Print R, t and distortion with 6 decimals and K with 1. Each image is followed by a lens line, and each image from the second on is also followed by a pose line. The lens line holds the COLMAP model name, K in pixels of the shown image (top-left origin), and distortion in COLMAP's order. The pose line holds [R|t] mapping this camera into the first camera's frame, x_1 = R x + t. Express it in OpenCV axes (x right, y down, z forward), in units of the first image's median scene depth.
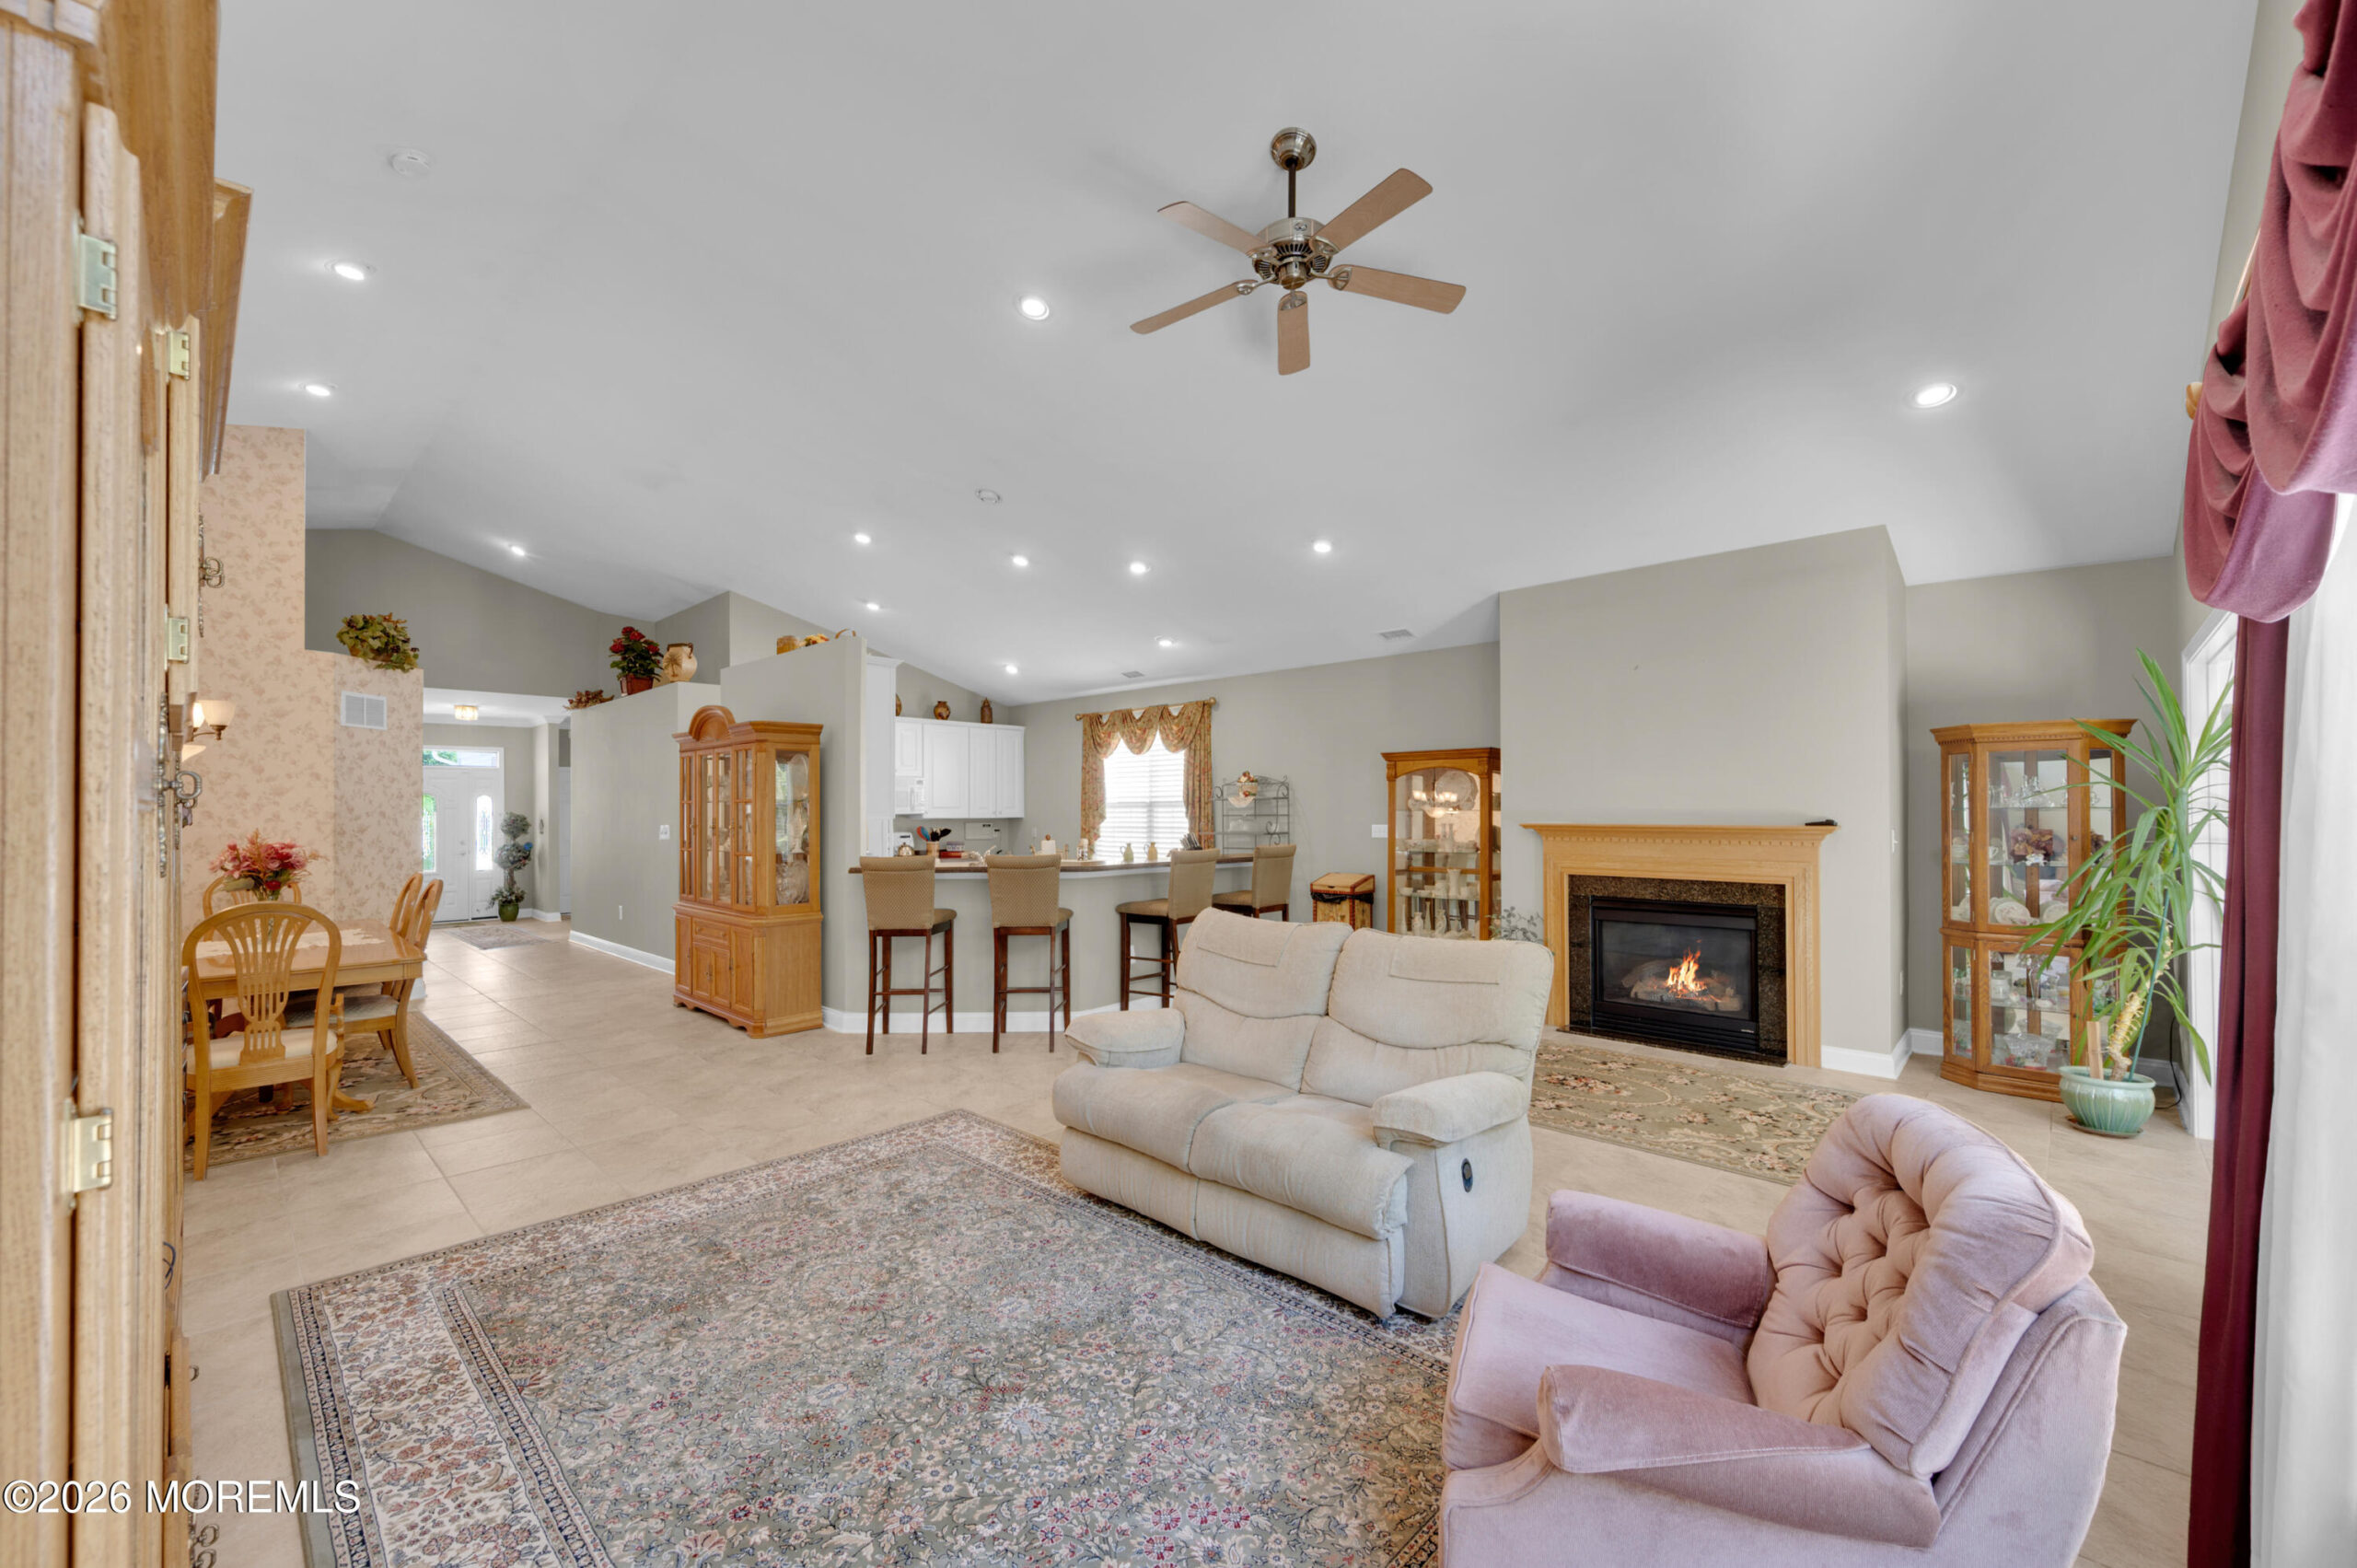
lens RADIAL K [[920.9, 0, 1163.0], [0, 920.9, 801.5], [0, 0, 1]] dist [-0.002225, 0.000096]
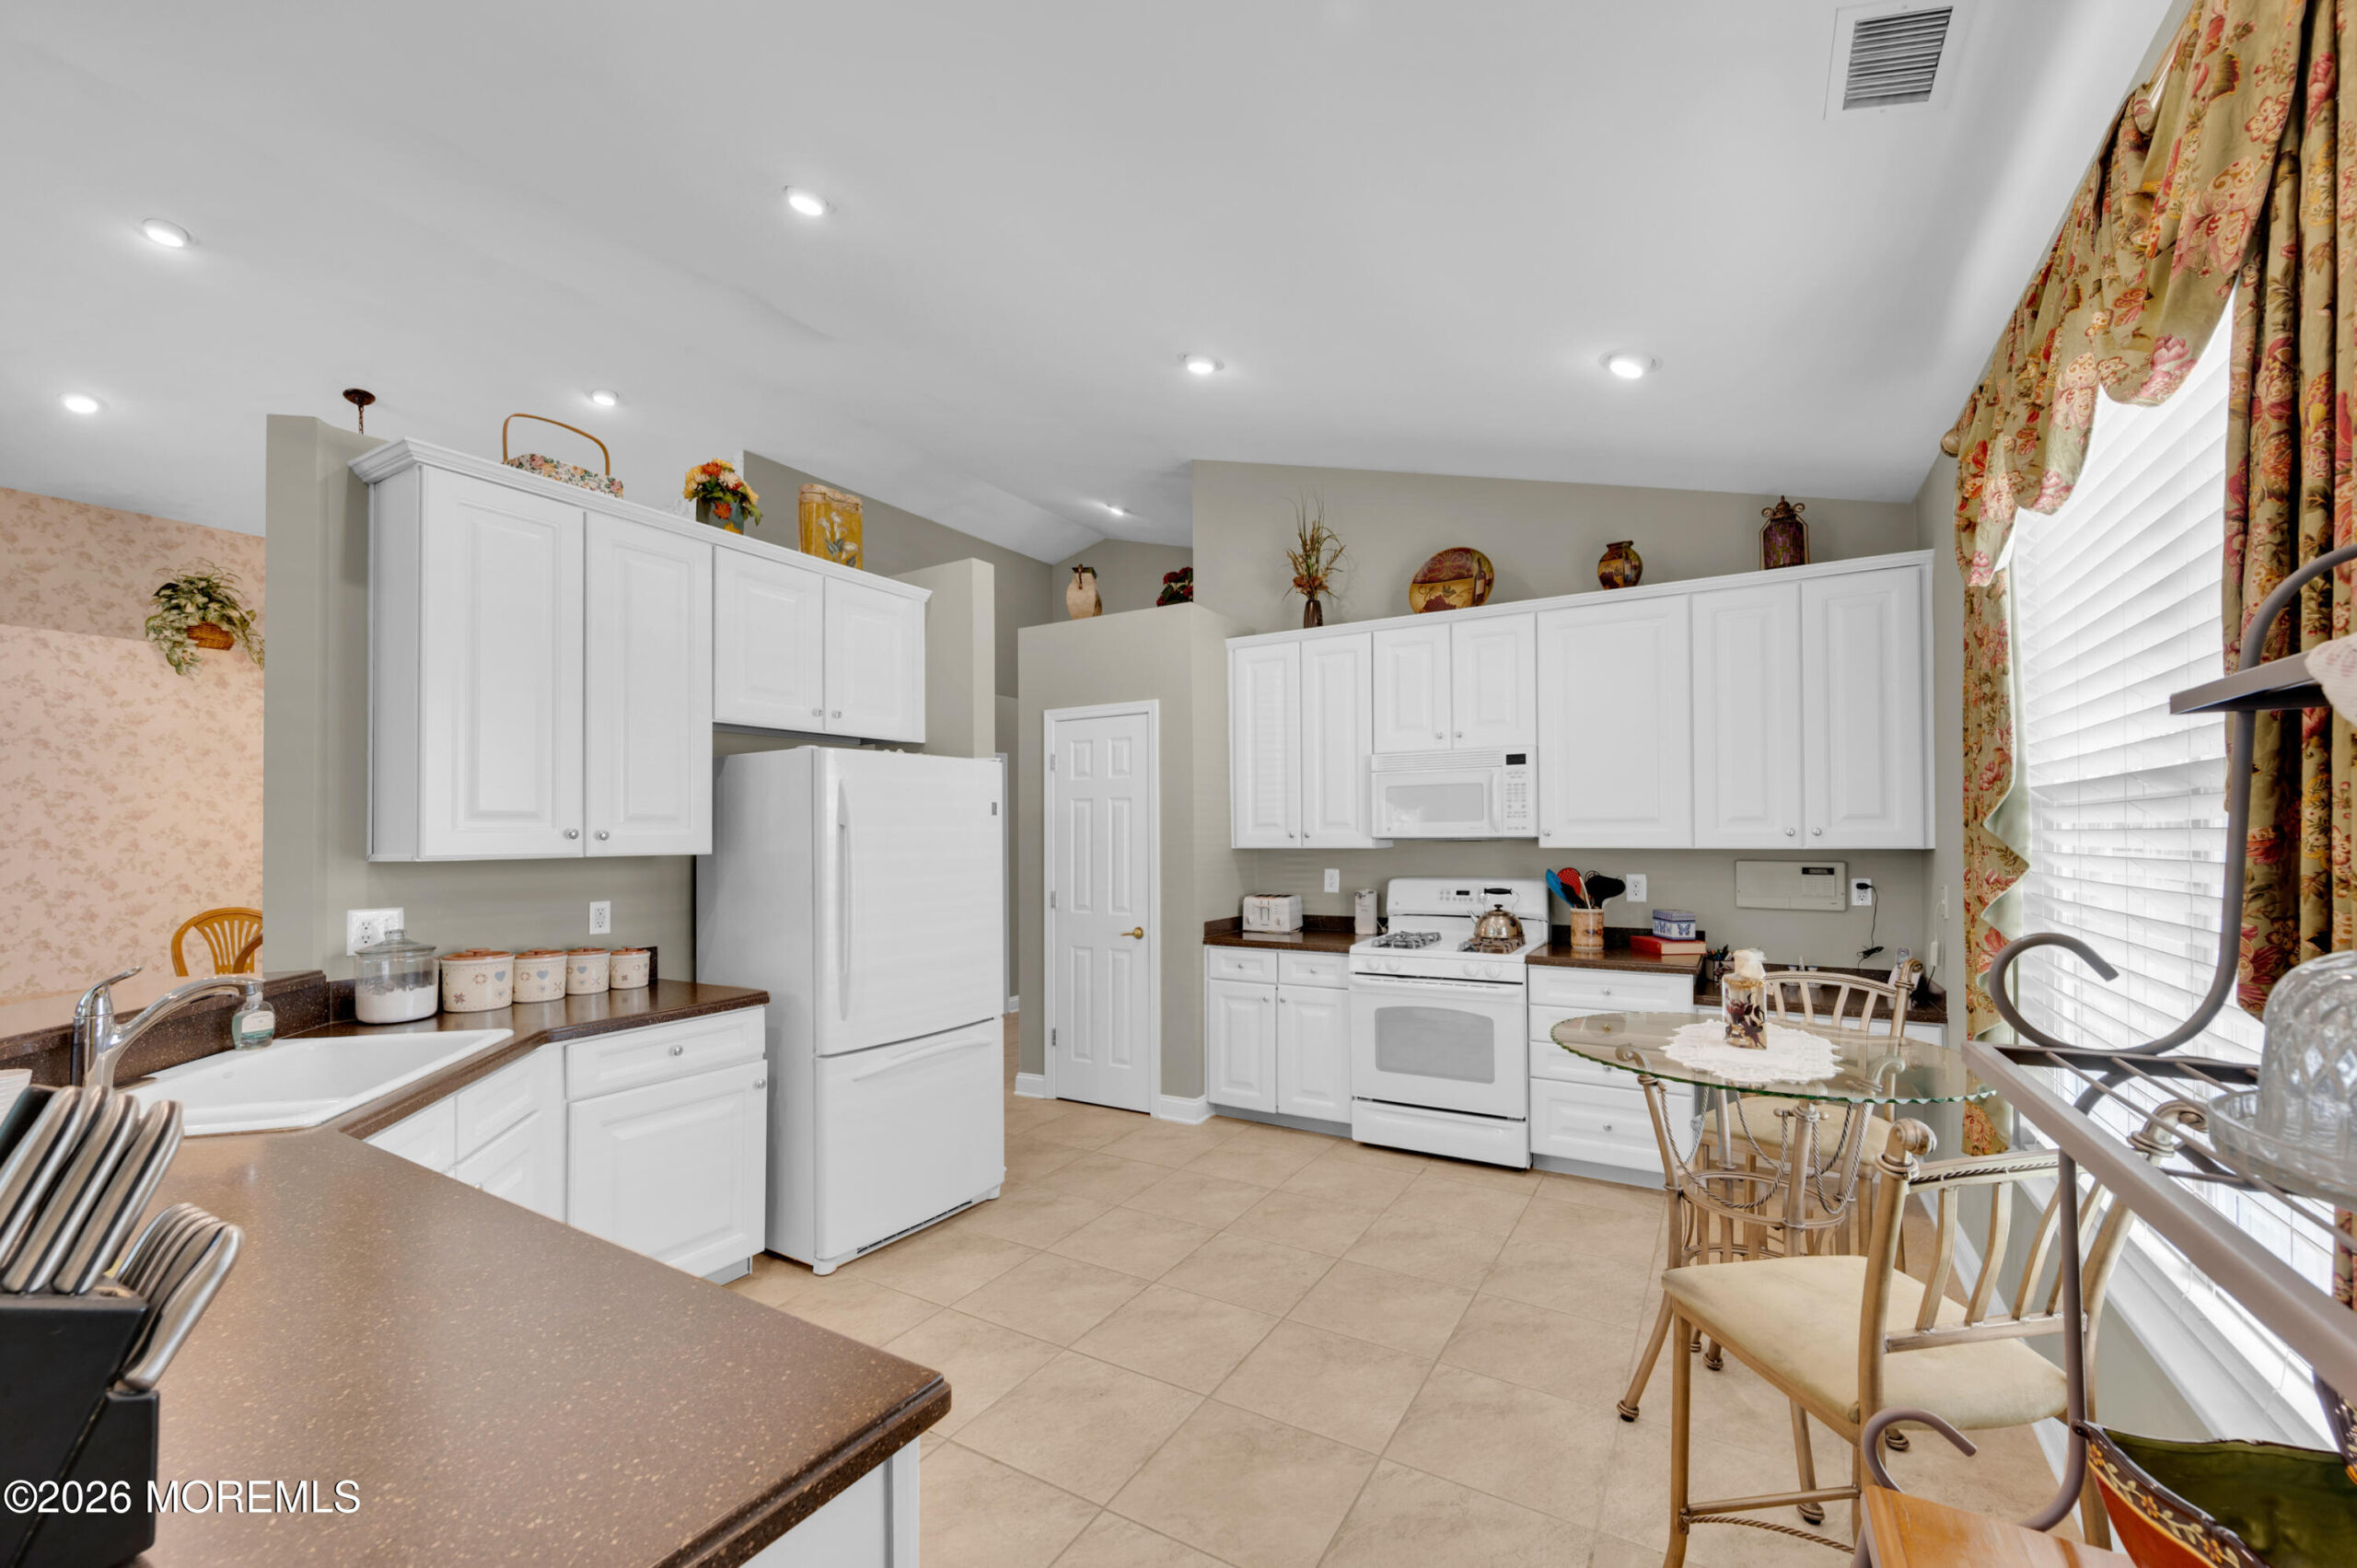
lens RADIAL K [[920.9, 0, 1217.1], [0, 920.9, 831.5], [0, 0, 1]] dist [-0.002225, 0.000096]
pose [[0.239736, -0.002791, -0.970834, 0.141185], [0.014999, 0.999887, 0.000830, 0.012930], [0.970722, -0.014761, 0.239751, 1.153682]]
